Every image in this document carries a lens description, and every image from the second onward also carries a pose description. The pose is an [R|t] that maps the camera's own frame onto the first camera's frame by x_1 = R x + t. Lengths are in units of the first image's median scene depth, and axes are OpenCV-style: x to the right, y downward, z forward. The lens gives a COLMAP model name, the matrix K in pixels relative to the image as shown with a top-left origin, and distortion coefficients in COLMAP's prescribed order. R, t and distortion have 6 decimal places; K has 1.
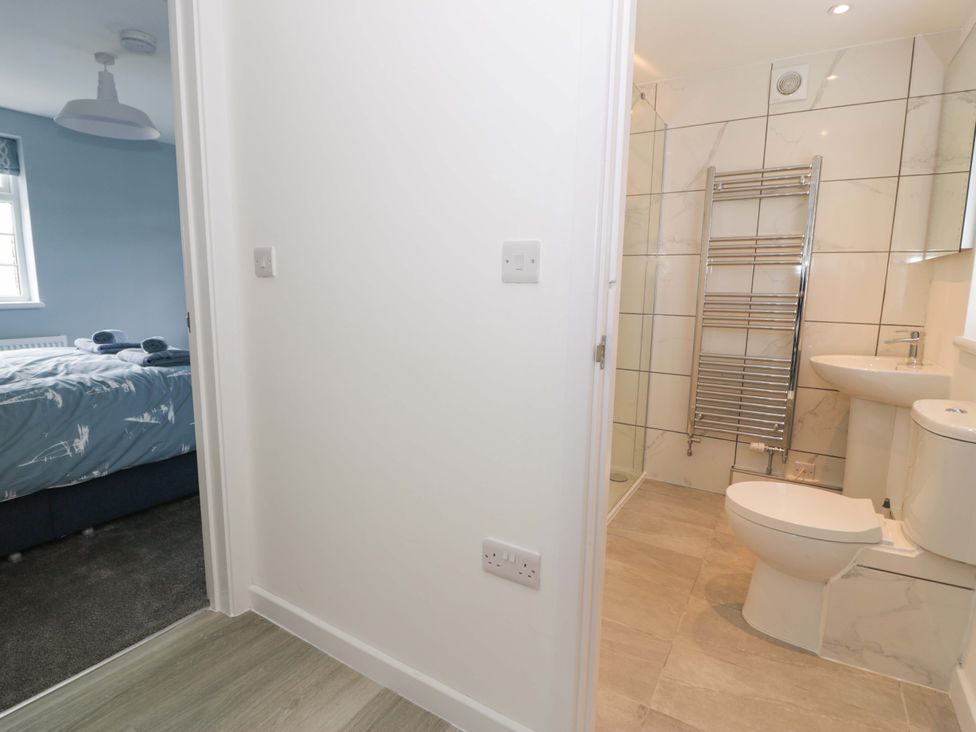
lens RADIAL K [[506.7, 0, 488.0], [0, 506.7, 366.0], [0, 0, 1]] dist [0.002247, -0.016133]
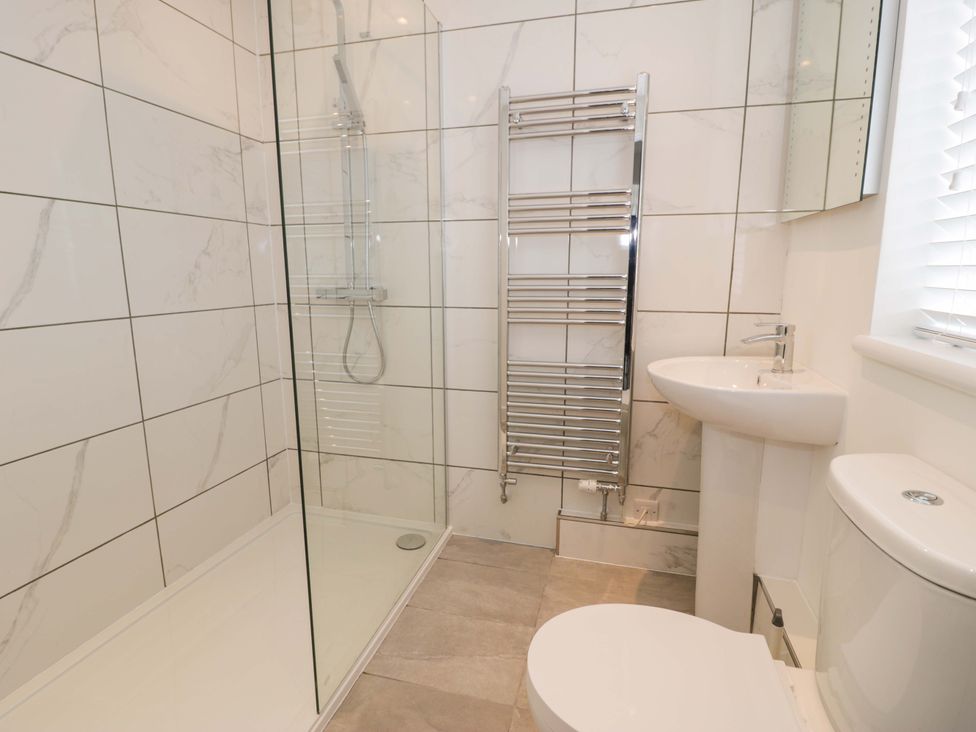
lens RADIAL K [[506.7, 0, 488.0], [0, 506.7, 366.0], [0, 0, 1]] dist [0.002247, -0.016133]
pose [[0.958464, -0.069054, 0.276728, 0.205982], [0.060836, 0.997417, 0.038184, -0.049234], [-0.278650, -0.019763, 0.960189, 0.345610]]
